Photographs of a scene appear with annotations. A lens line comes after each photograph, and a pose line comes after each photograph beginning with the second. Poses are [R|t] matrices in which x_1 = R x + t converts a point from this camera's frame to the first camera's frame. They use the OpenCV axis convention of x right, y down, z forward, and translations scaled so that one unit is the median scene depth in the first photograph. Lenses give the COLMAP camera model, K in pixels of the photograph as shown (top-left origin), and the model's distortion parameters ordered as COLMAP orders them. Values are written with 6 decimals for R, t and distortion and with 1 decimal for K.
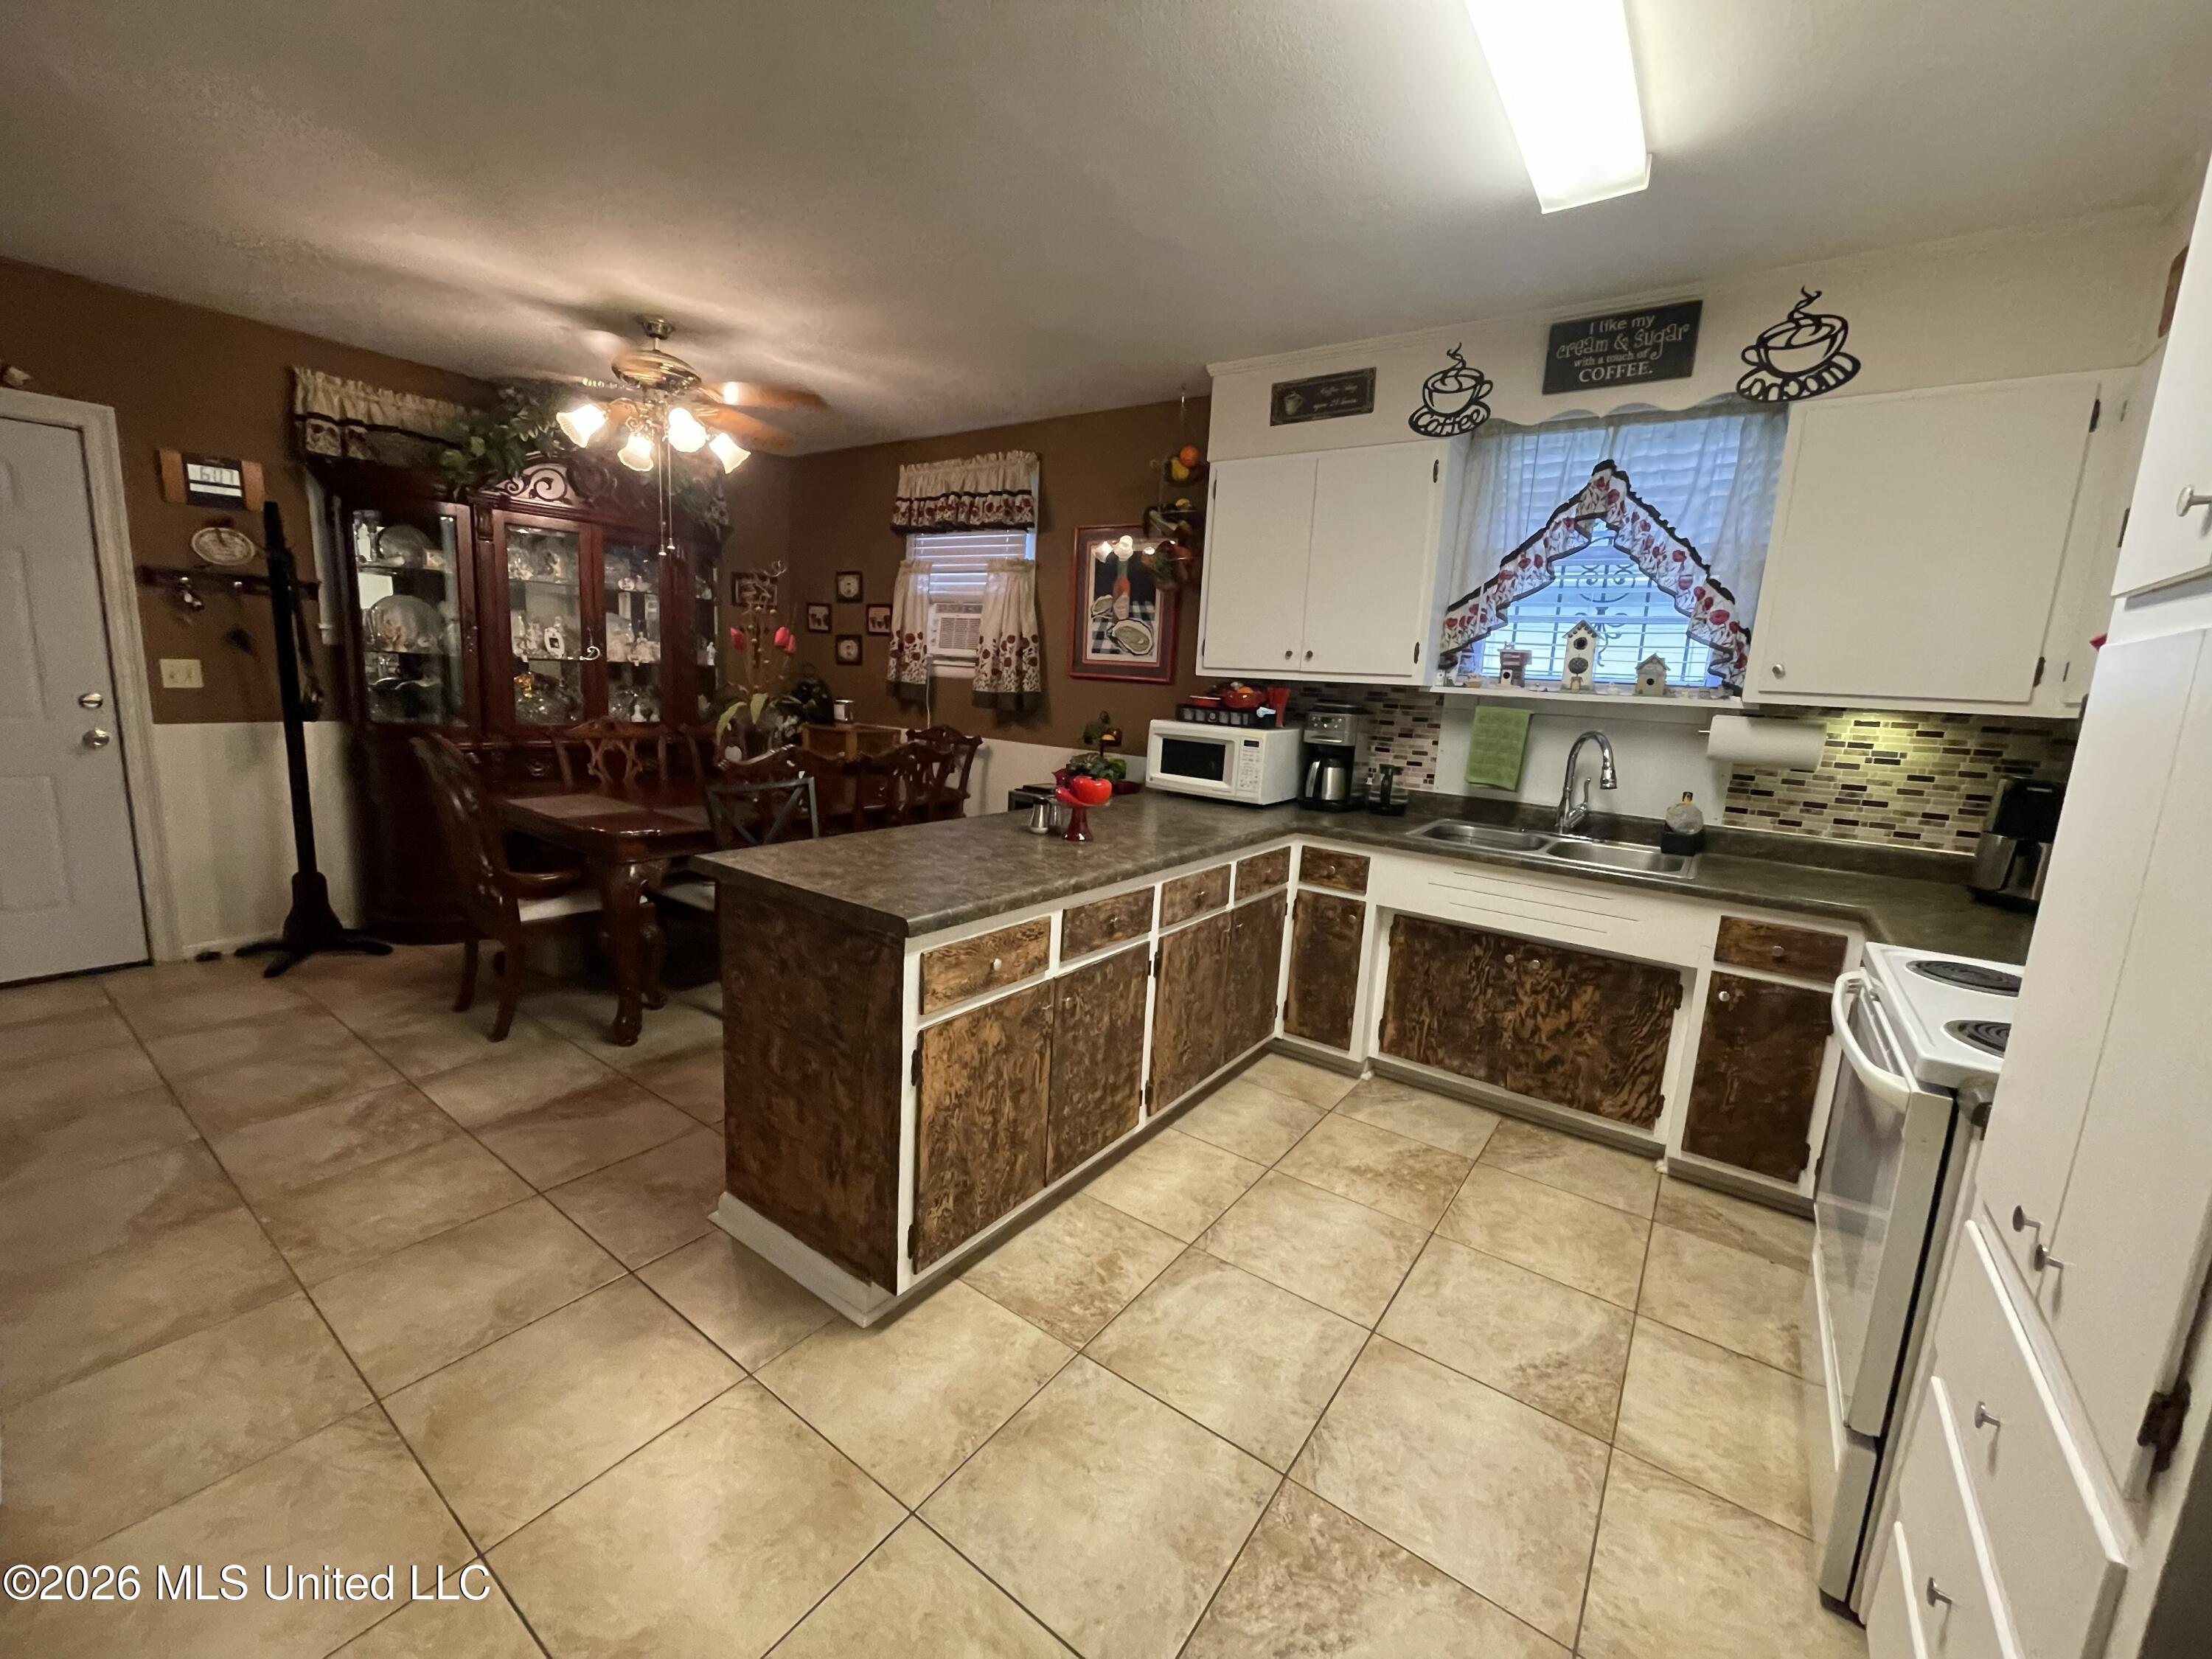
lens RADIAL K [[897.2, 0, 1097.0], [0, 897.2, 826.1], [0, 0, 1]] dist [-0.001589, -0.000384]
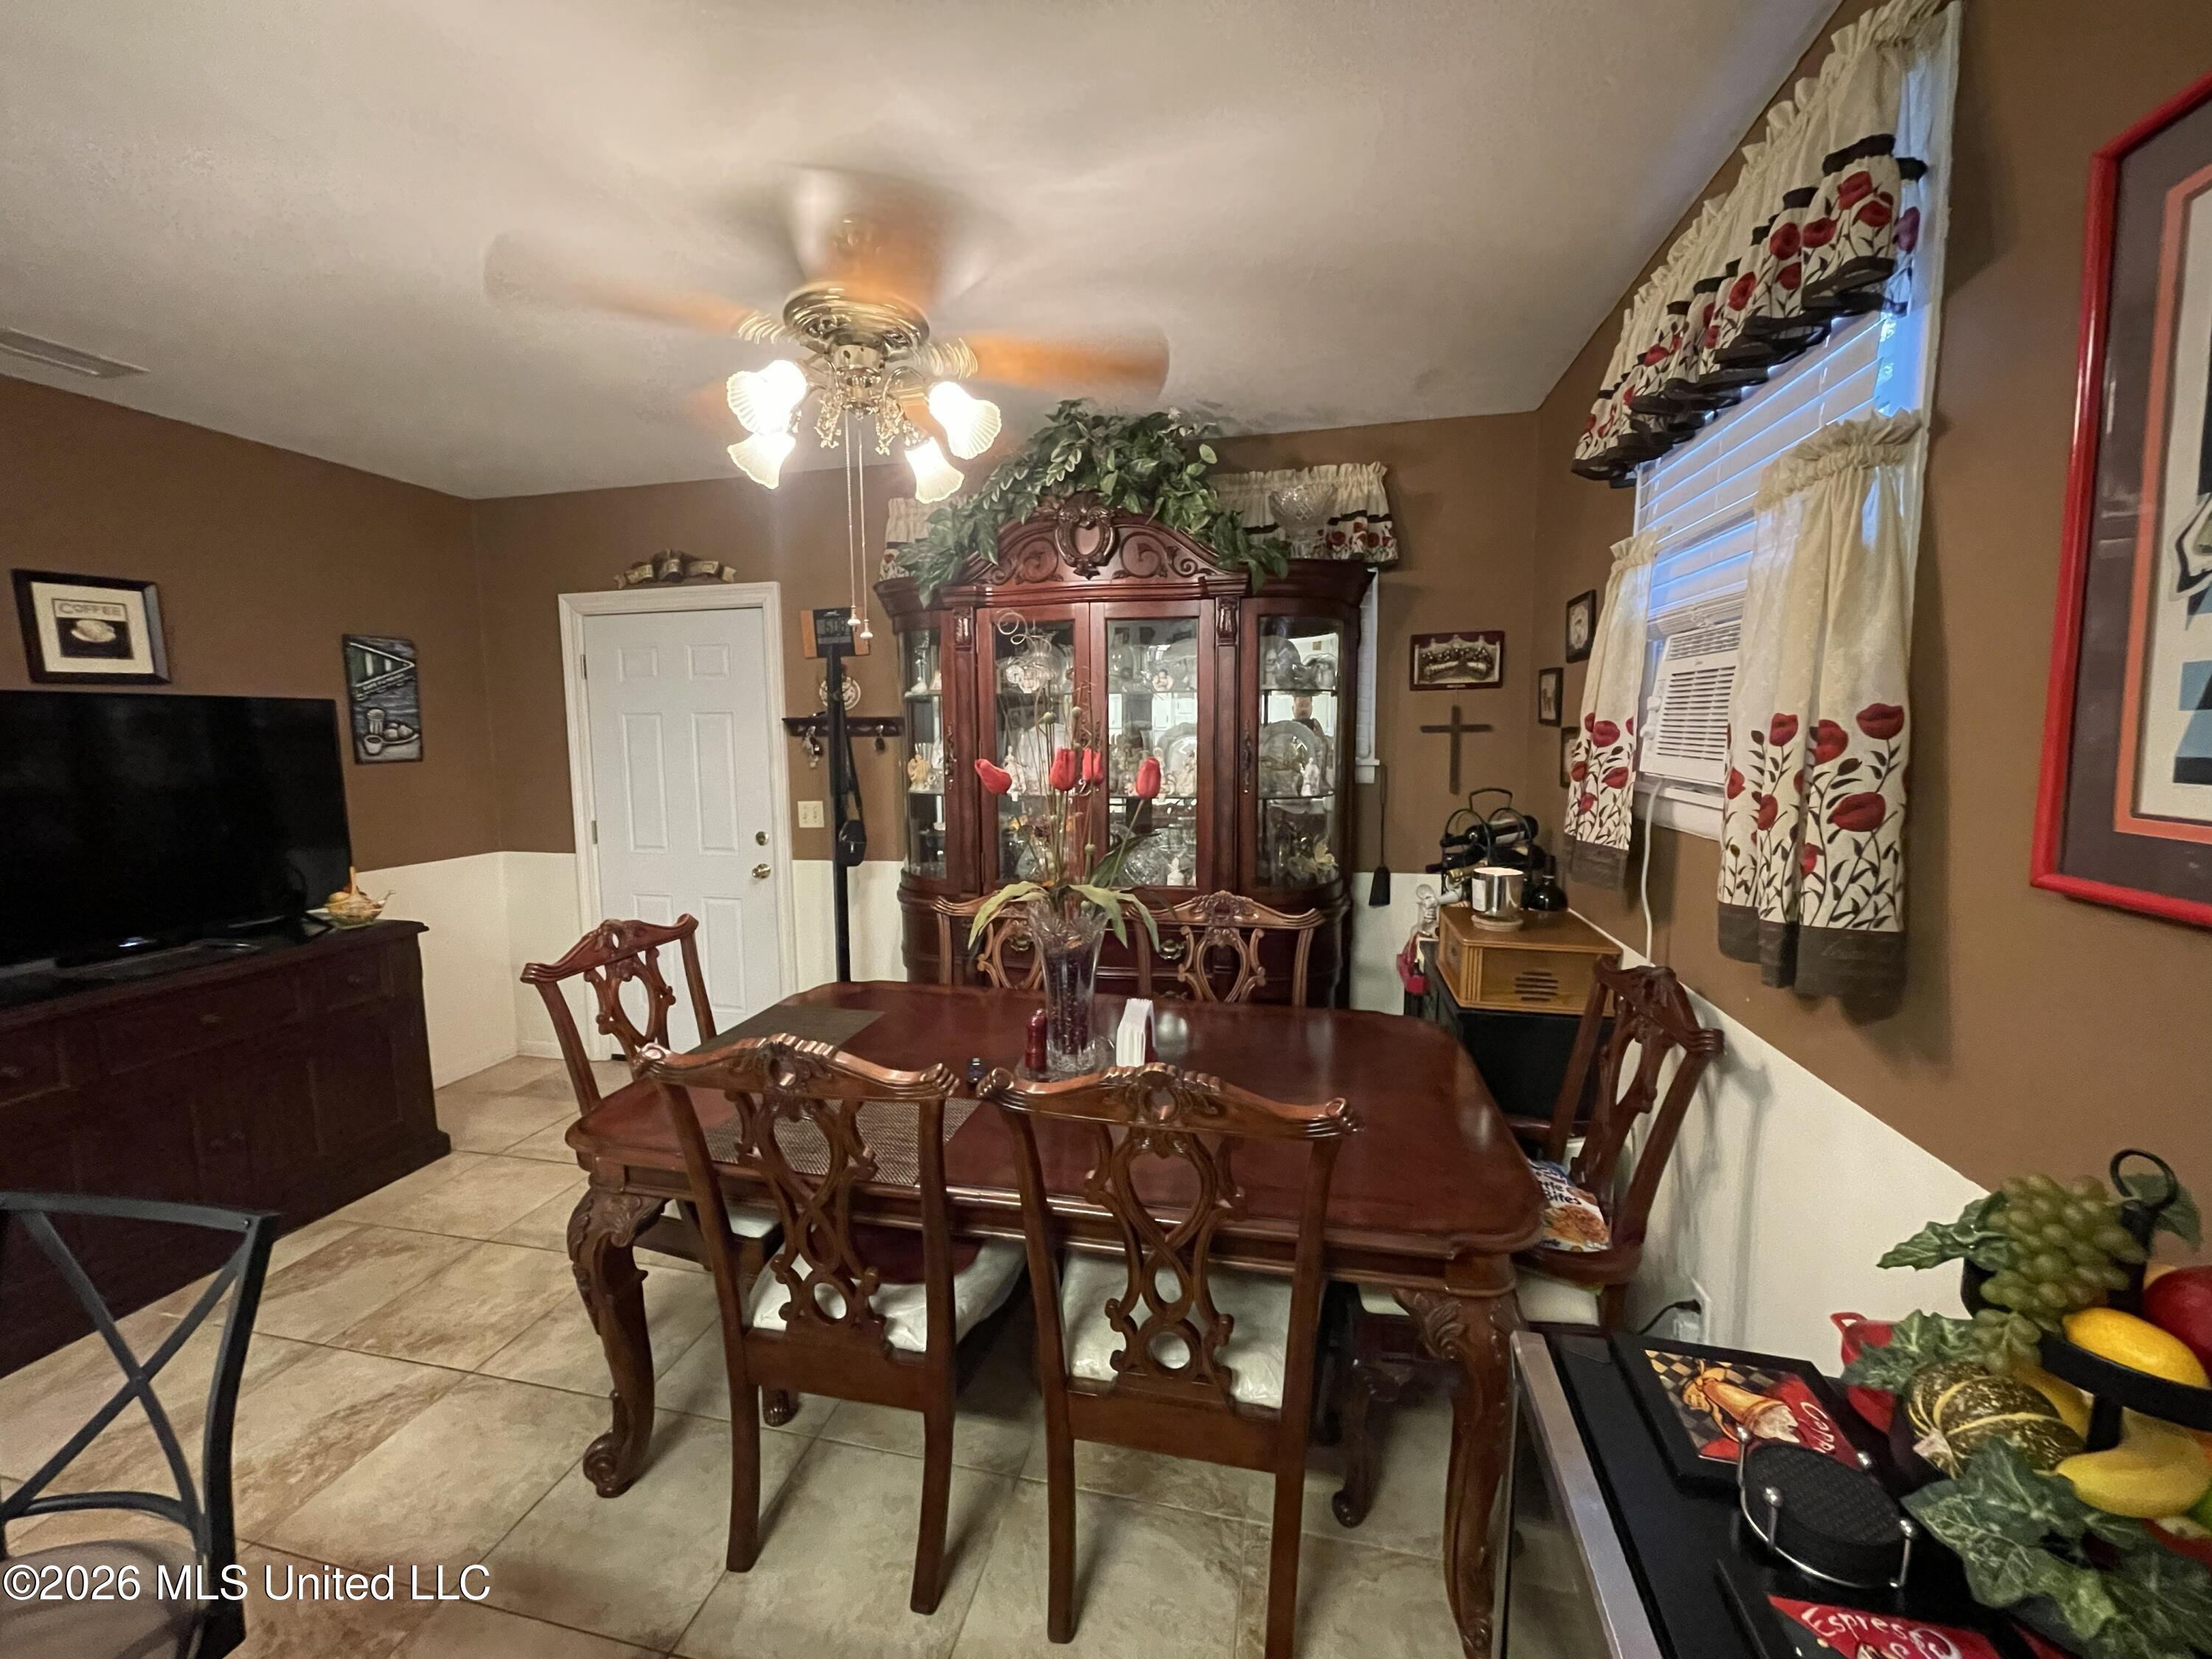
lens RADIAL K [[893.9, 0, 1092.0], [0, 893.9, 827.2], [0, 0, 1]] dist [-0.000039, -0.000277]
pose [[0.384480, 0.042928, -0.922135, 0.102291], [-0.125518, 0.992072, -0.006151, -0.203619], [0.914560, 0.118109, 0.386820, 0.956185]]
